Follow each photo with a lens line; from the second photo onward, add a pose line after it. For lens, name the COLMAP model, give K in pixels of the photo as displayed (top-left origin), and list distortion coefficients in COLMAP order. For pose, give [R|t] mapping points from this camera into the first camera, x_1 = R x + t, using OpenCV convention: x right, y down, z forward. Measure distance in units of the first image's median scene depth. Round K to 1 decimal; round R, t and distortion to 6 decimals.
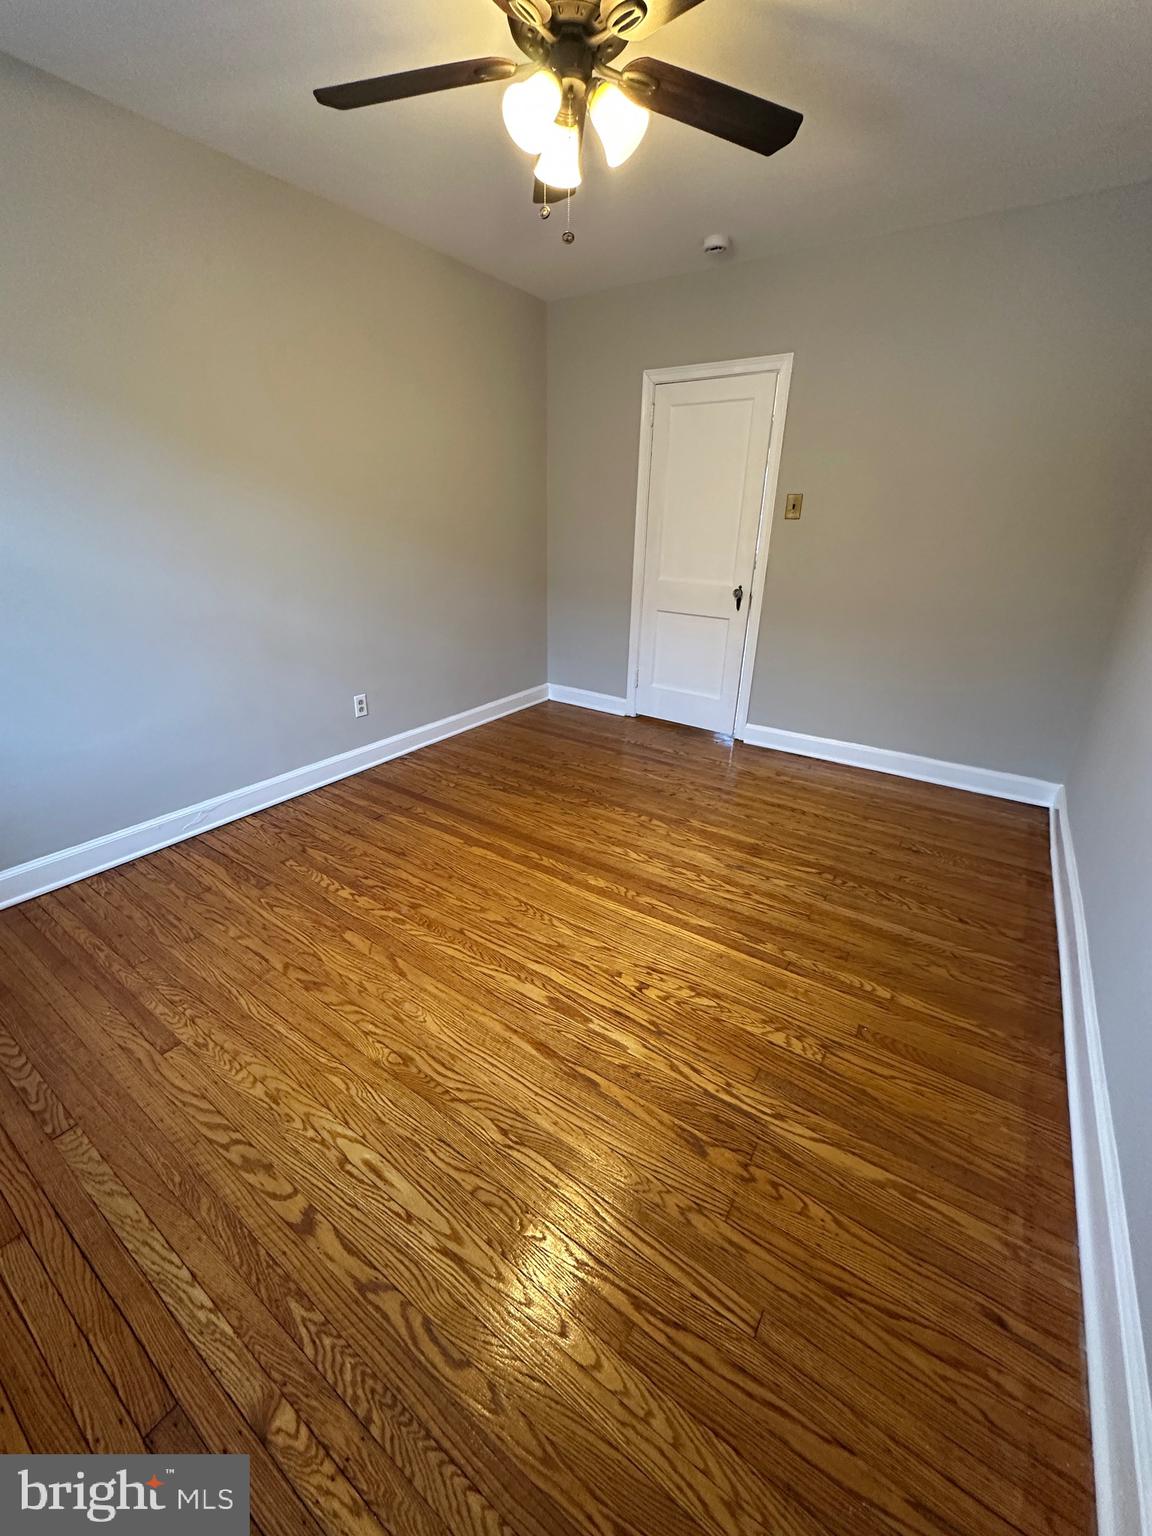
lens RADIAL K [[611.5, 0, 575.1], [0, 611.5, 766.3], [0, 0, 1]] dist [-0.003697, 0.000380]
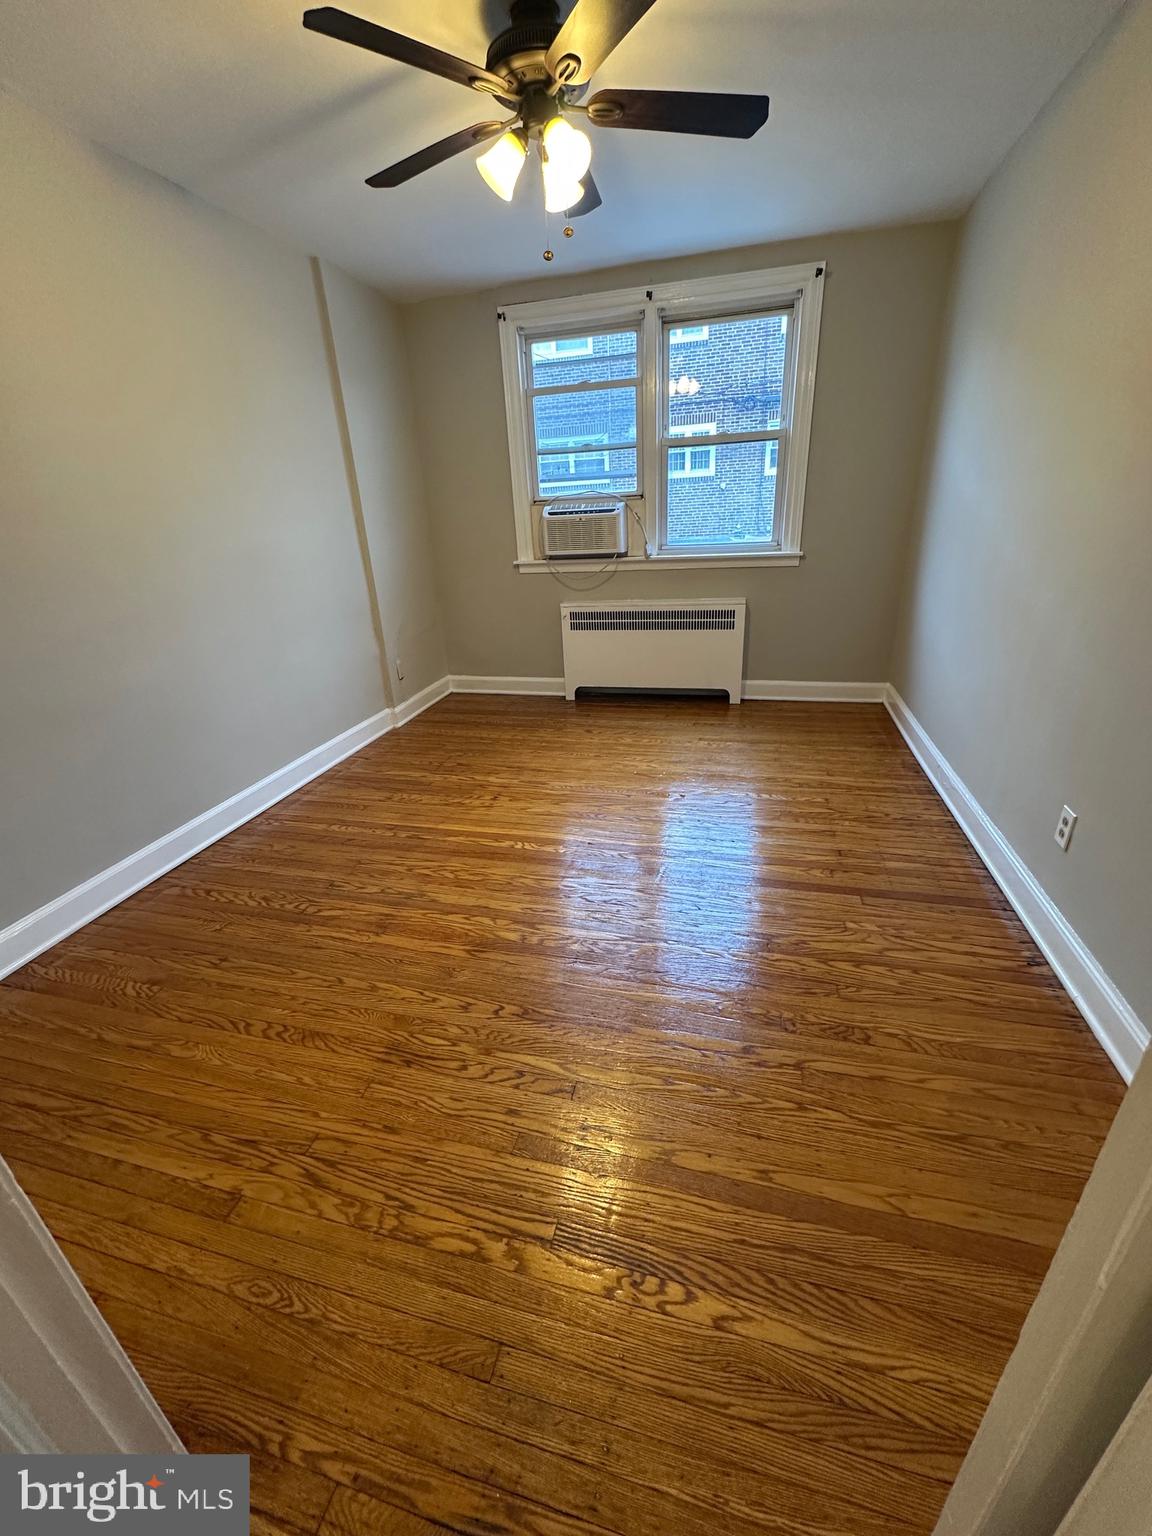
lens RADIAL K [[611.5, 0, 575.1], [0, 611.5, 766.3], [0, 0, 1]] dist [-0.003697, 0.000380]
pose [[-0.941480, 0.158631, -0.297408, 0.285392], [-0.099440, 0.712352, 0.694742, -0.632466], [0.322067, 0.683660, -0.654890, 1.577048]]
